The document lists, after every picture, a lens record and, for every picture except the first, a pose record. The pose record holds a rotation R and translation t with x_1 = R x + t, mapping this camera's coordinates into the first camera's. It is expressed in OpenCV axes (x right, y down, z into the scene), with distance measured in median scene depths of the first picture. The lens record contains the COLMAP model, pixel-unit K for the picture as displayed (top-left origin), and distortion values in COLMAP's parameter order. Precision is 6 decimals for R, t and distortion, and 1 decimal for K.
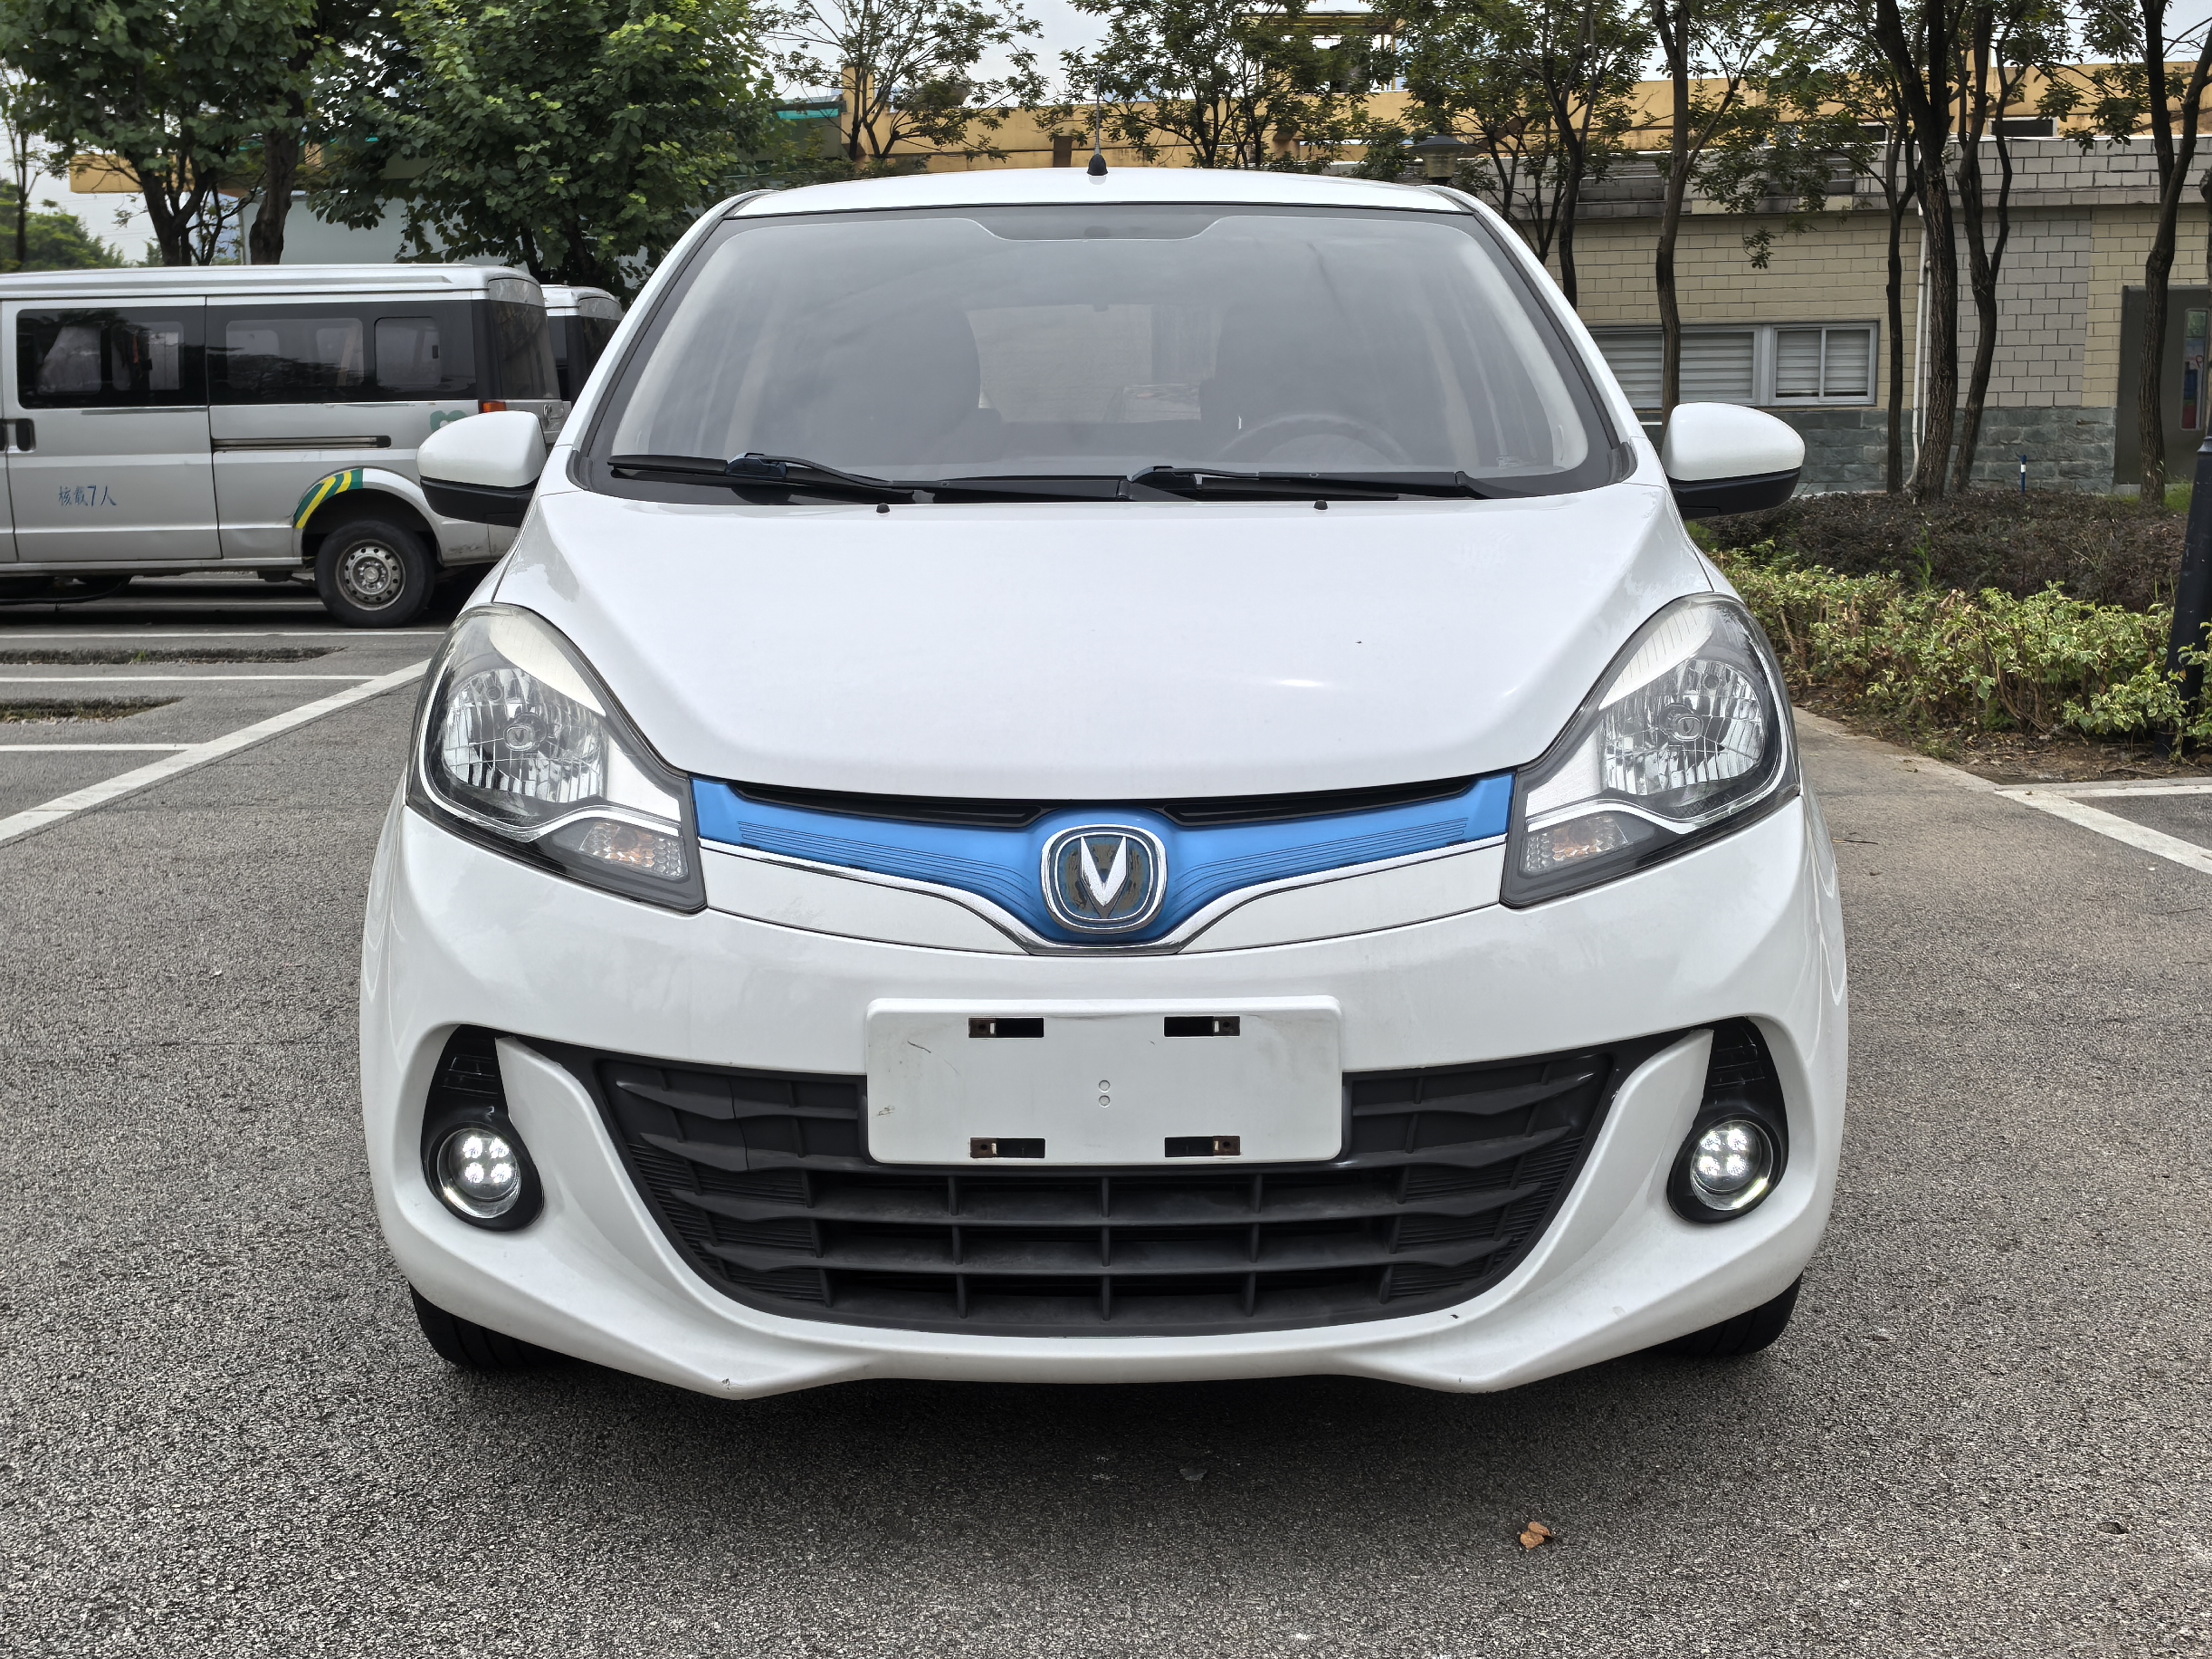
lens RADIAL K [[2723.9, 0, 1105.7], [0, 2723.9, 831.8], [0, 0, 1]] dist [0.066618, 0.000000]
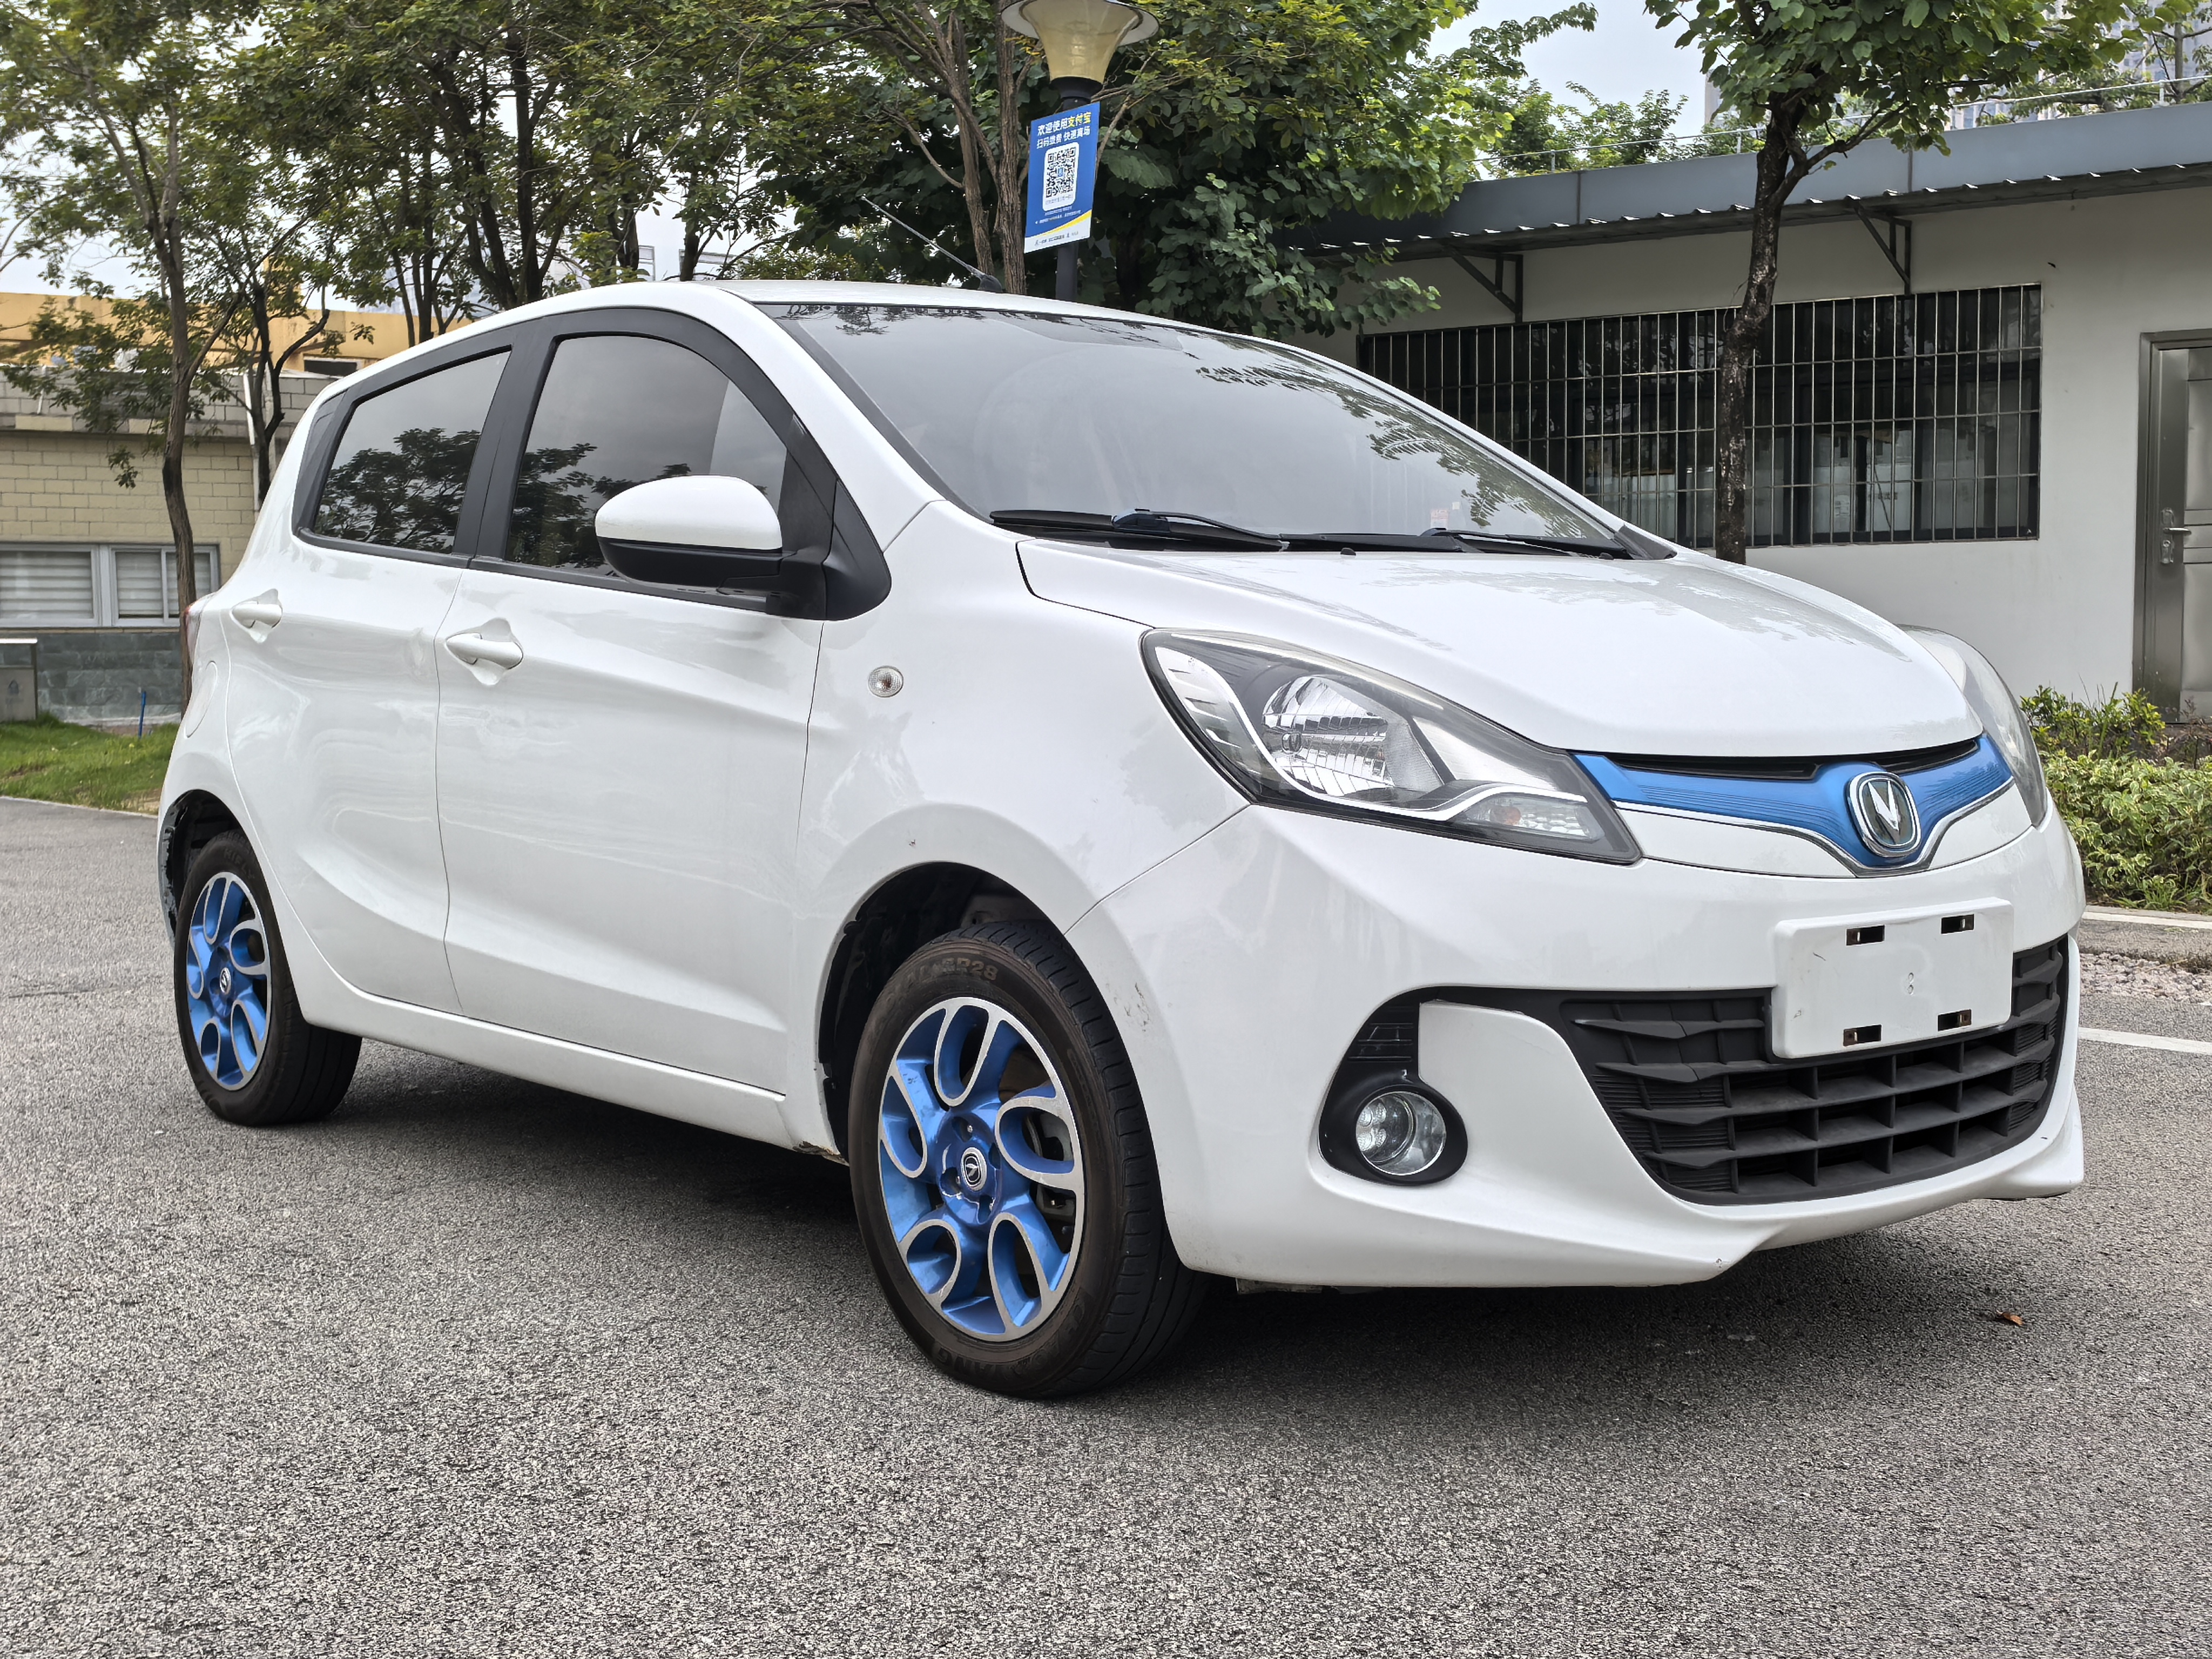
lens RADIAL K [[2723.9, 0, 1099.2], [0, 2723.9, 830.4], [0, 0, 1]] dist [0.066618, 0.000000]
pose [[0.771933, -0.042208, 0.634302, -0.840677], [0.099351, 0.993543, -0.054795, 0.045109], [-0.627893, 0.105316, 0.771141, 0.198213]]
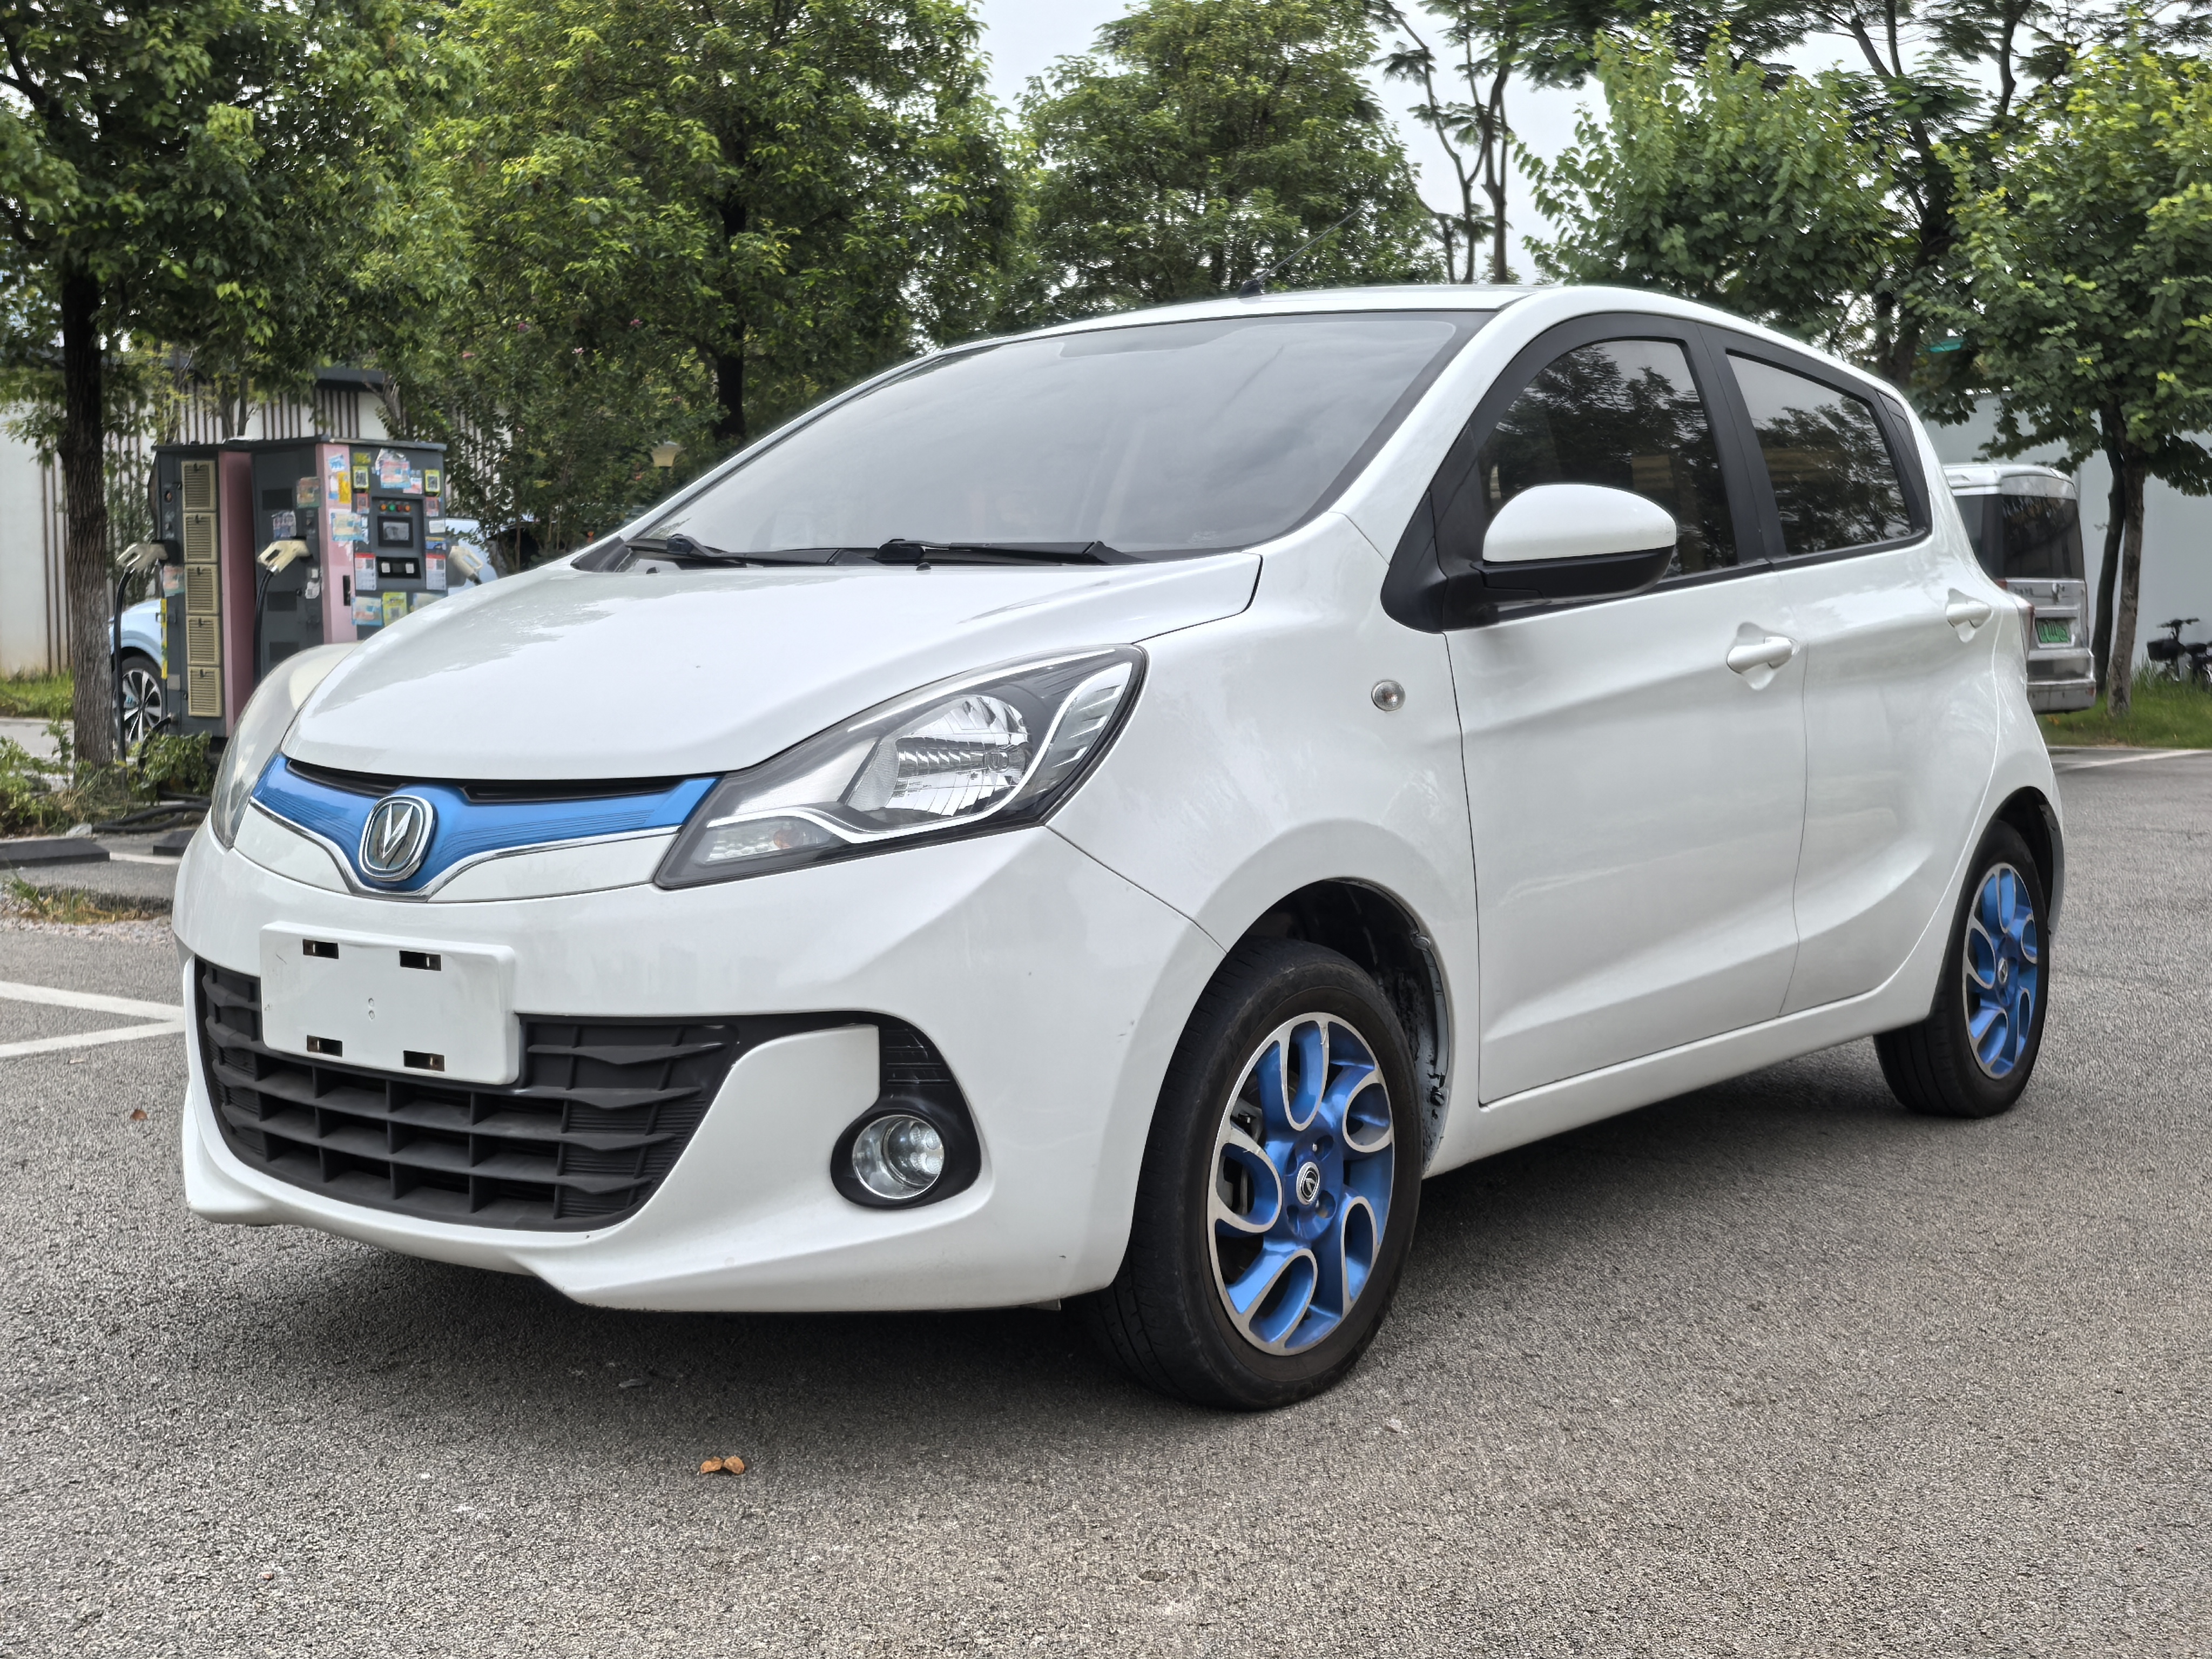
lens RADIAL K [[2723.9, 0, 1092.5], [0, 2723.9, 828.4], [0, 0, 1]] dist [0.066618, 0.000000]
pose [[0.793676, 0.055086, -0.605841, 0.783484], [-0.100568, 0.994070, -0.041362, 0.025578], [0.599970, 0.093756, 0.794510, 0.154376]]
